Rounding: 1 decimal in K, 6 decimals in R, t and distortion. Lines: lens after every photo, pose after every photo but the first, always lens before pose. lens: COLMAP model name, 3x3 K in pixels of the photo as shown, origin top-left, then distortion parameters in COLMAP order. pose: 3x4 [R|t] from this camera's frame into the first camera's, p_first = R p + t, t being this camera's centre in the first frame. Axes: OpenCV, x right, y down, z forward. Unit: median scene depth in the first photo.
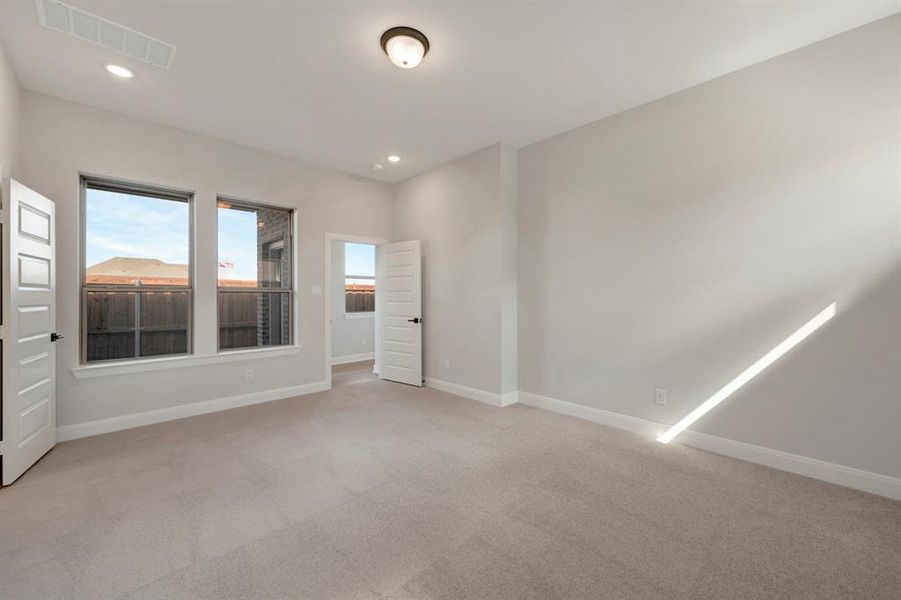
lens RADIAL K [[357.6, 0, 456.4], [0, 357.6, 294.9], [0, 0, 1]] dist [0.001811, -0.000113]
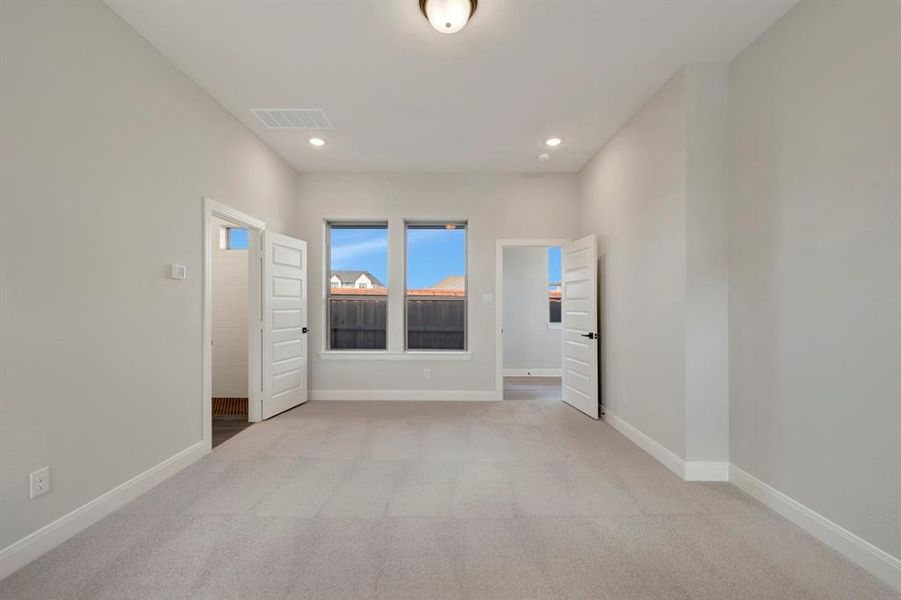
lens RADIAL K [[358.3, 0, 450.8], [0, 358.3, 303.0], [0, 0, 1]] dist [-0.002062, -0.000218]
pose [[0.711192, 0.002797, -0.702992, 0.260773], [-0.004084, 0.999992, -0.000153, 0.000168], [0.702986, 0.002979, 0.711197, 0.238122]]
